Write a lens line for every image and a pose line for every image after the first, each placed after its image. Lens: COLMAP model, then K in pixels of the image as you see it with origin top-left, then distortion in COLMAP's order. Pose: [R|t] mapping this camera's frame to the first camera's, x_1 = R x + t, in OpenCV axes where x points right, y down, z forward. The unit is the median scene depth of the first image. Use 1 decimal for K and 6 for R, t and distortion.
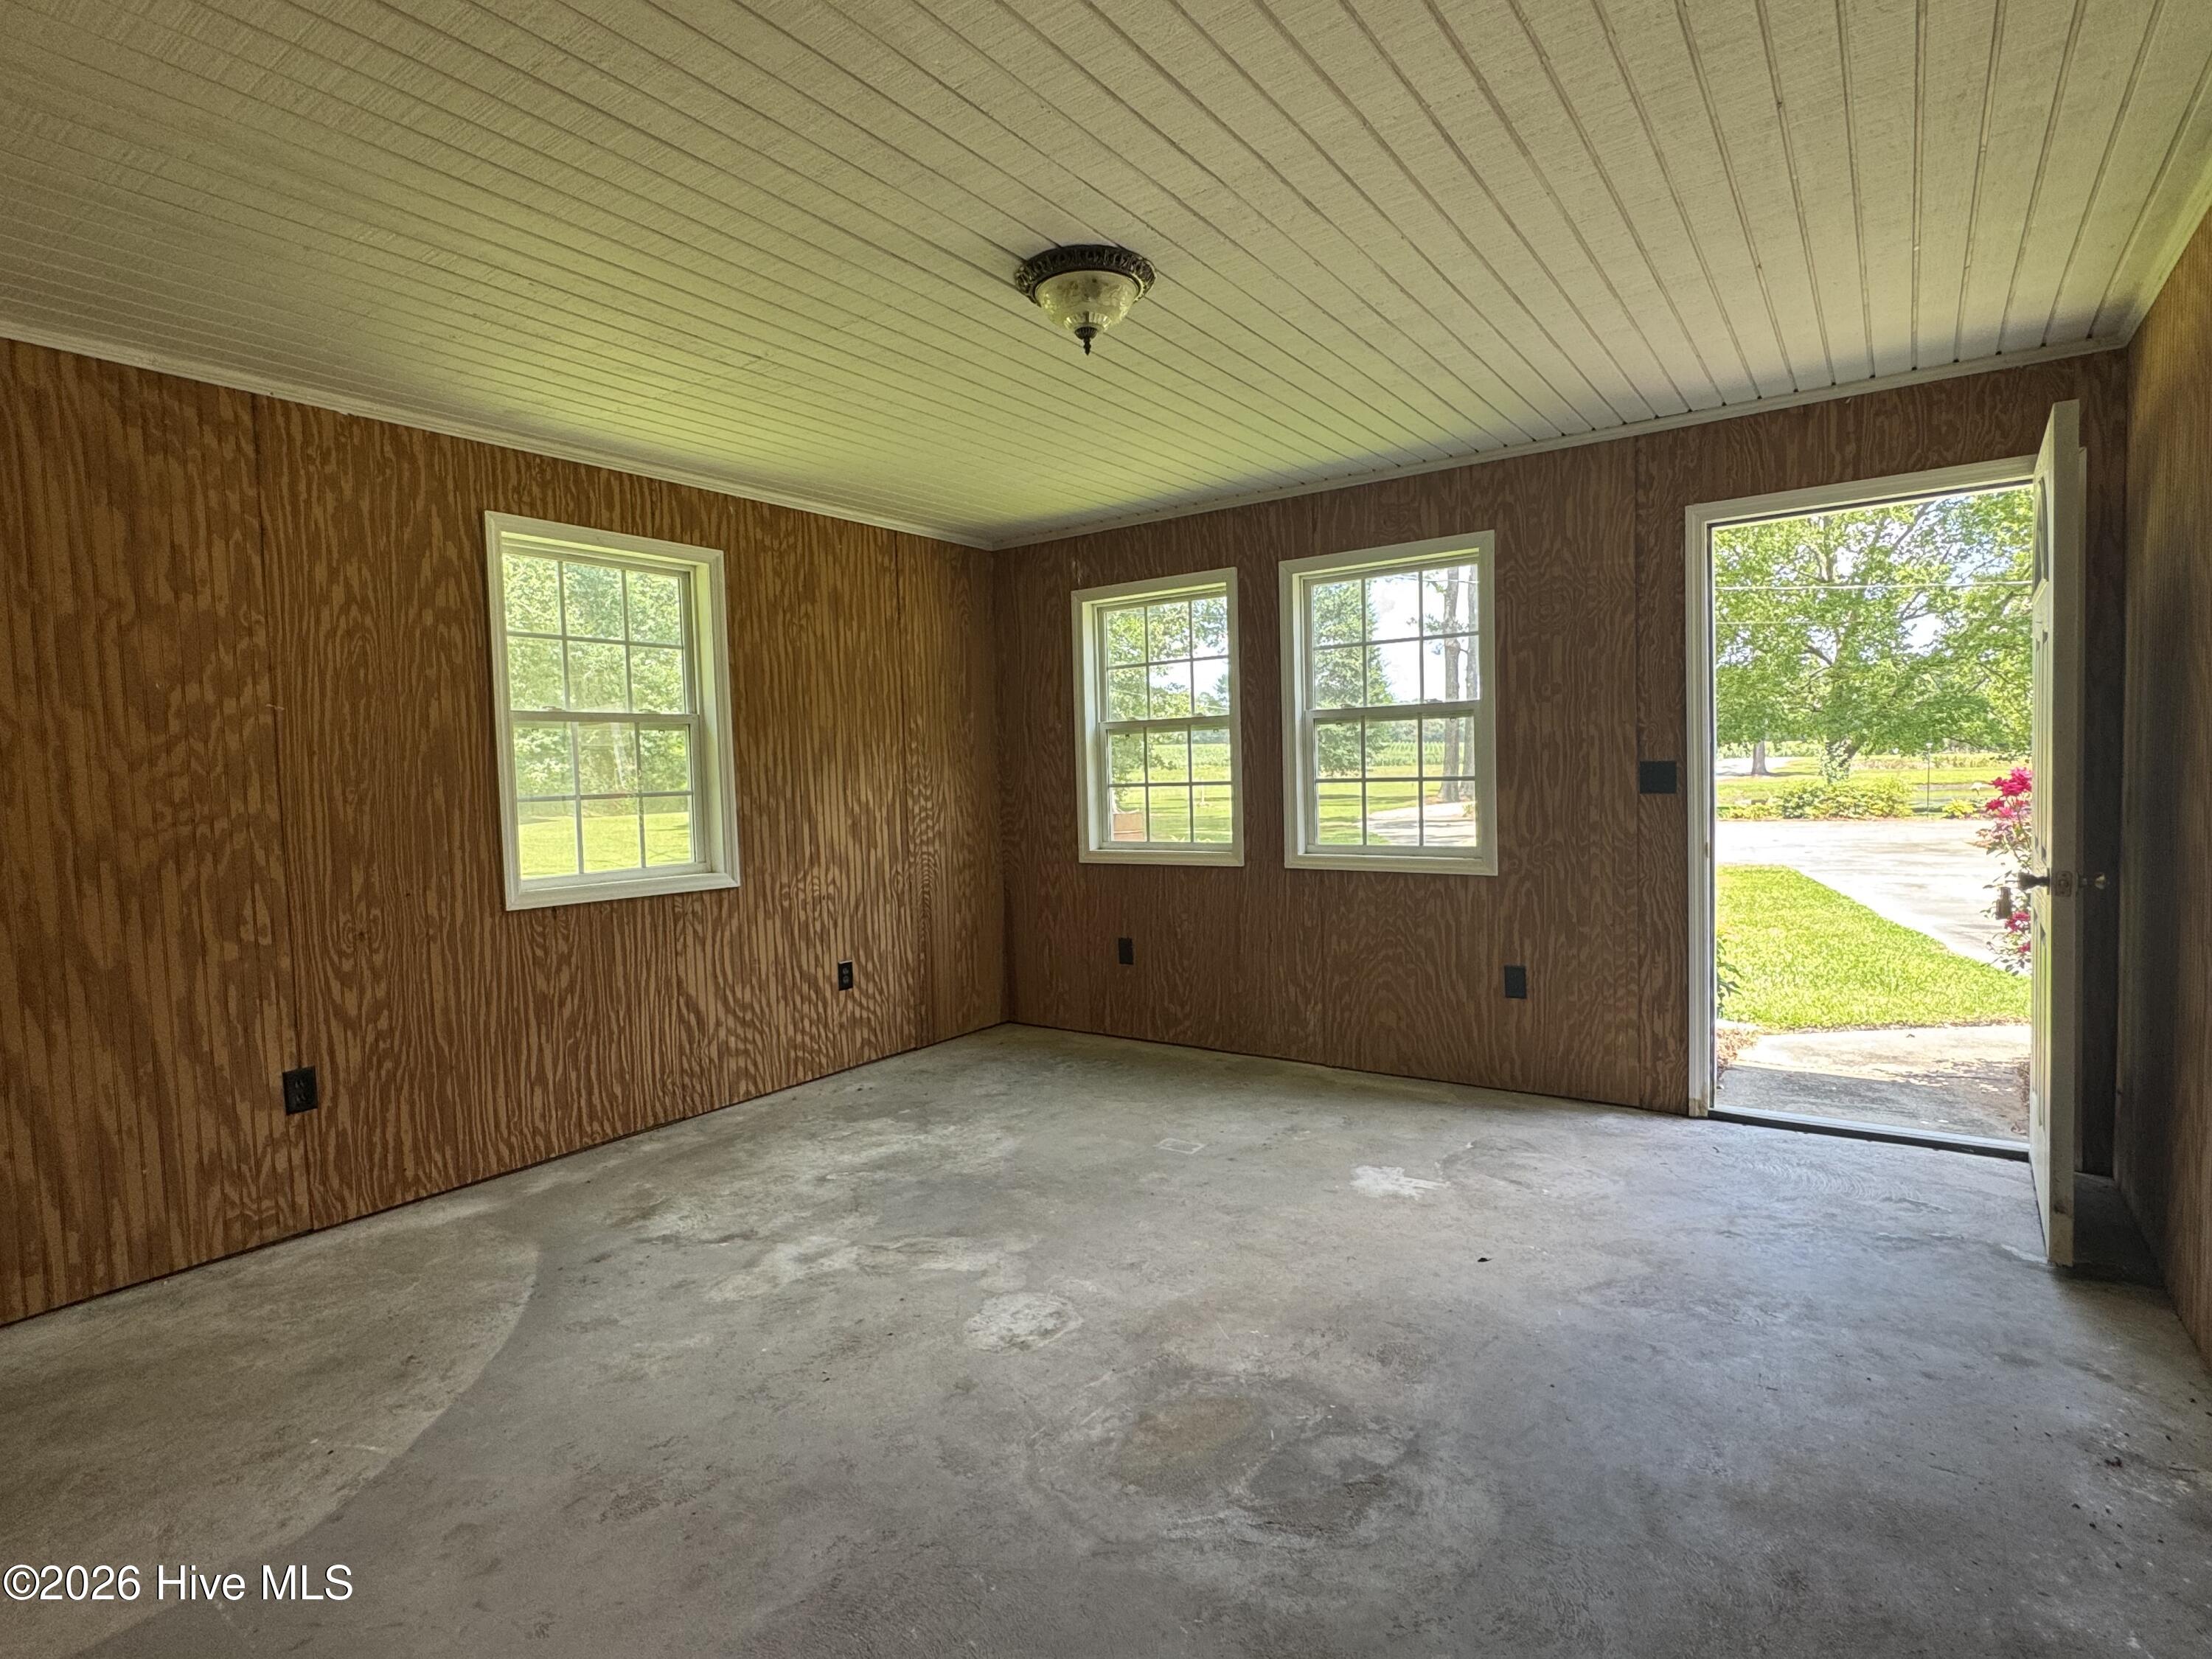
lens RADIAL K [[1092.4, 0, 1104.8], [0, 1092.4, 825.9], [0, 0, 1]] dist [-0.003374, -0.001116]
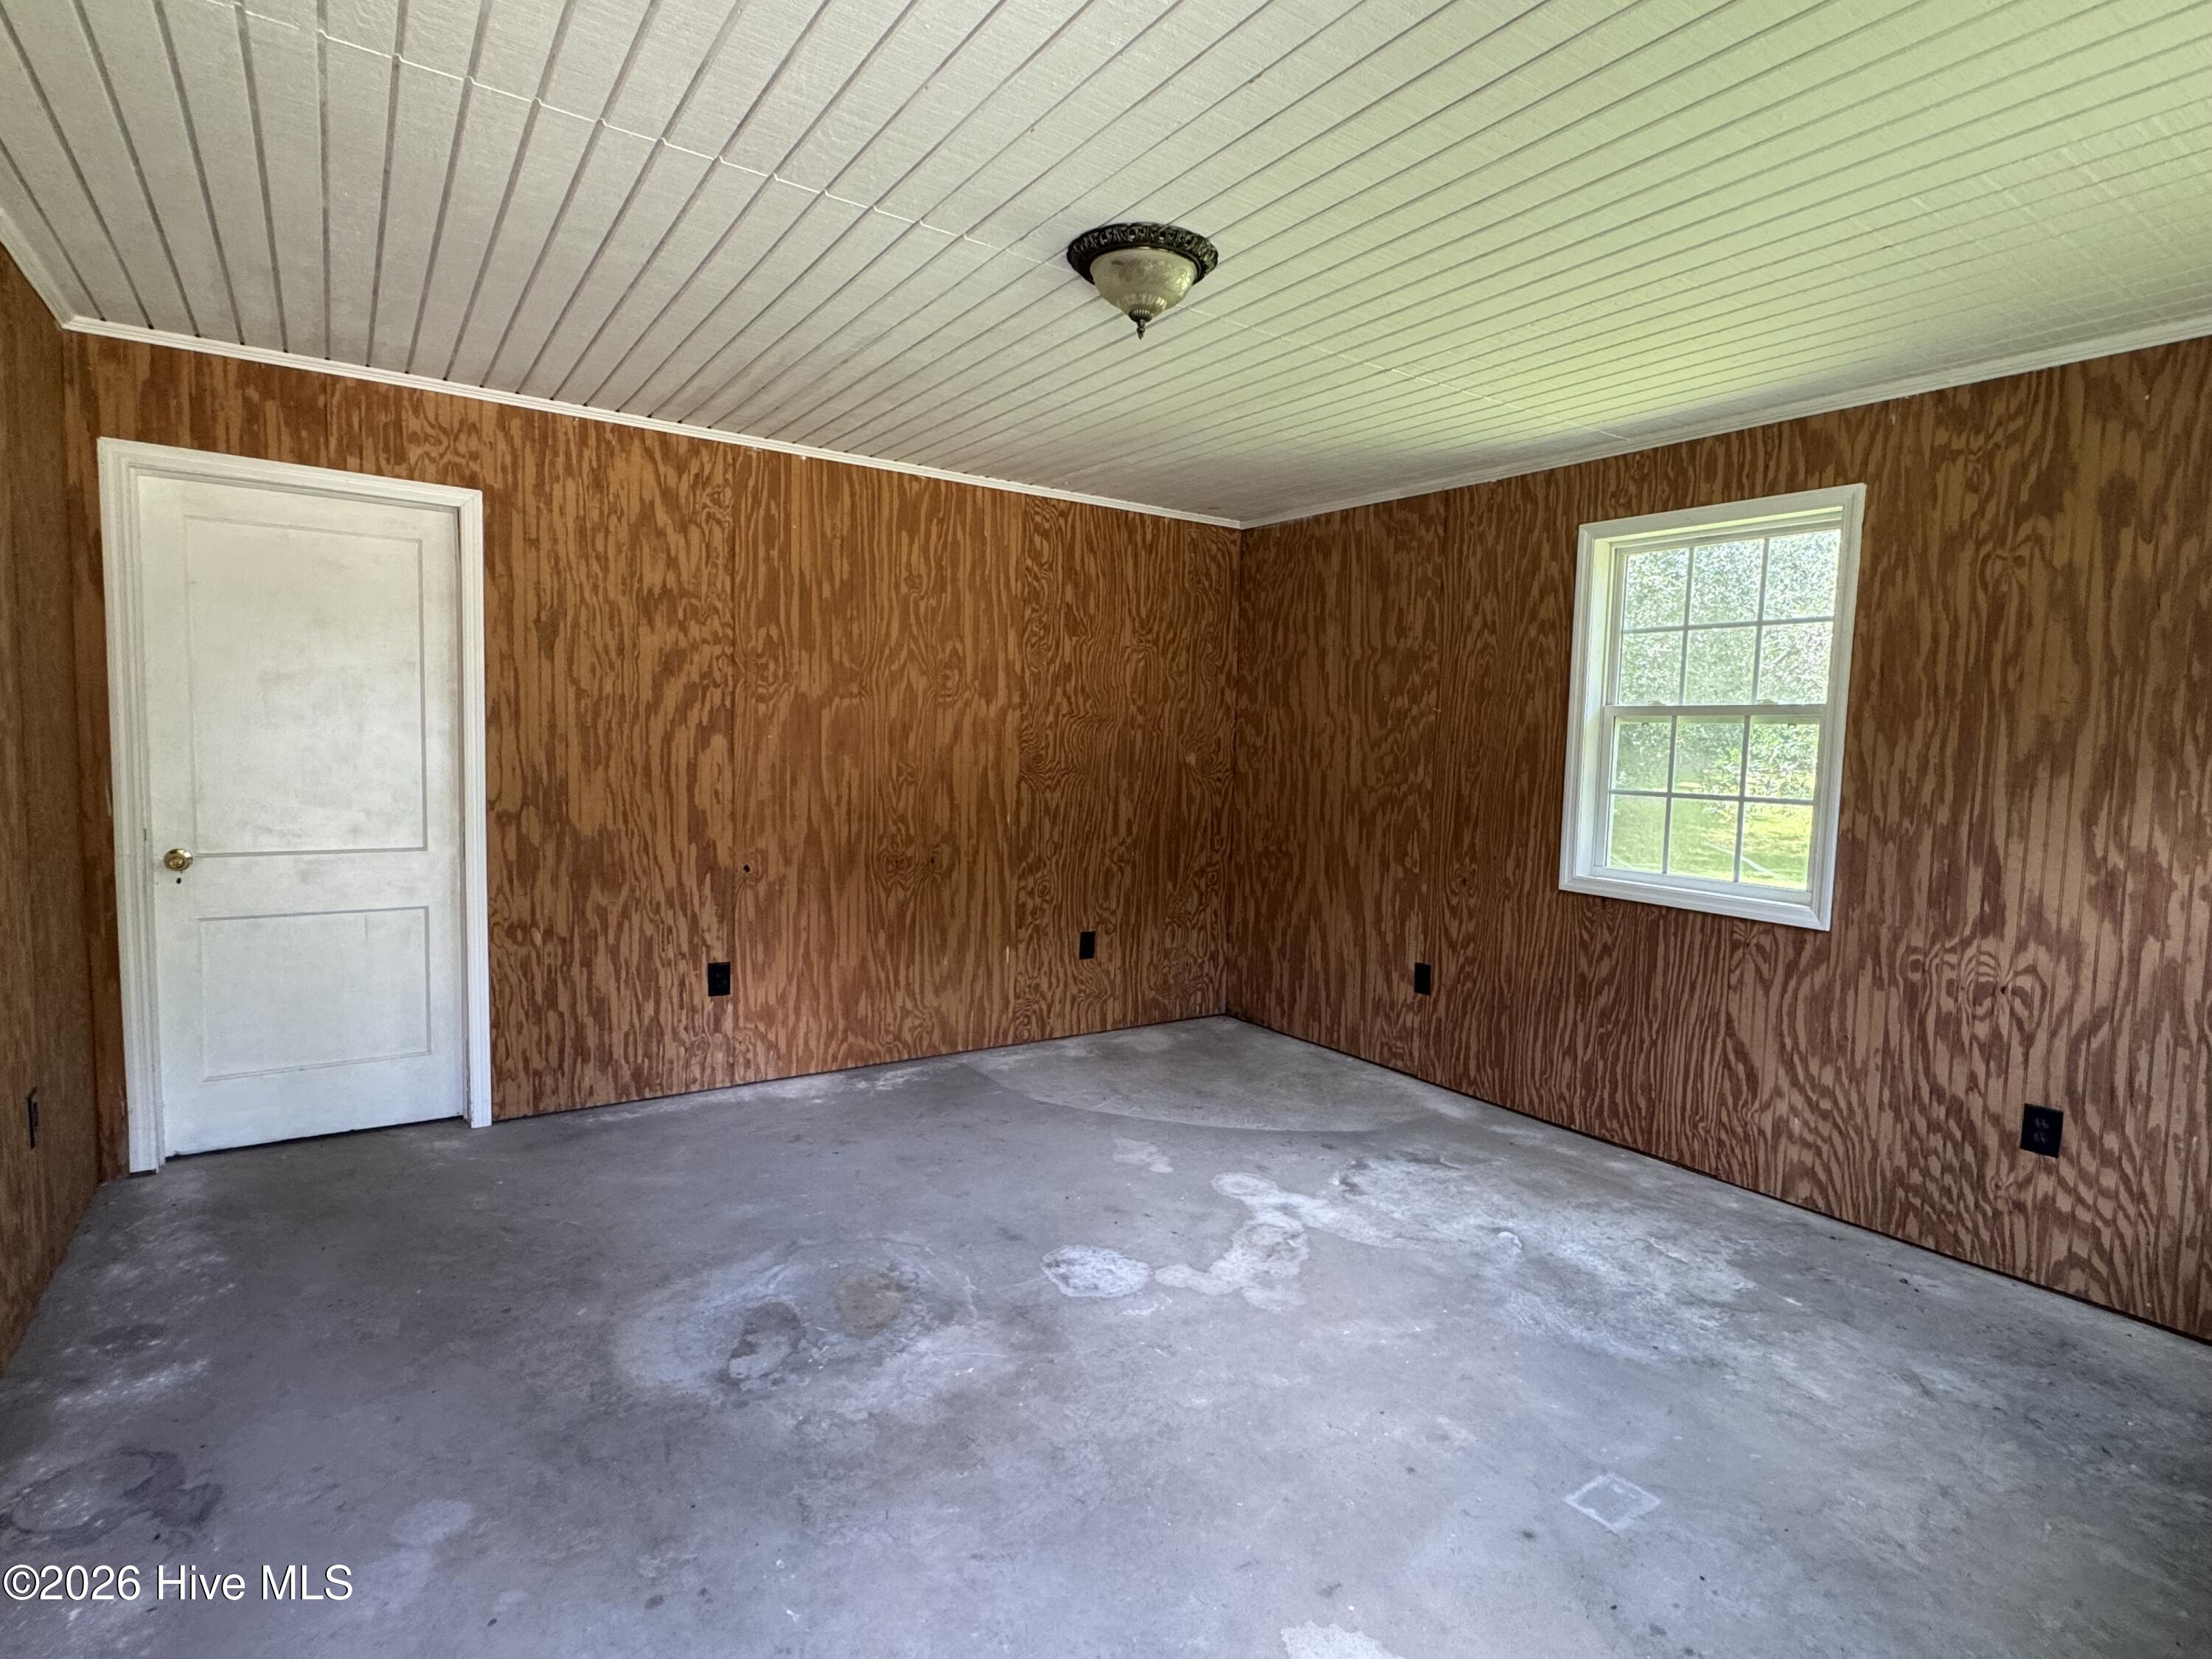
lens RADIAL K [[1092.4, 0, 1104.4], [0, 1092.4, 826.9], [0, 0, 1]] dist [-0.003374, -0.001116]
pose [[-0.323433, 0.094522, -0.941518, 0.609891], [-0.069254, 0.989965, 0.123176, -0.085215], [0.943713, 0.105043, -0.313642, 0.869811]]
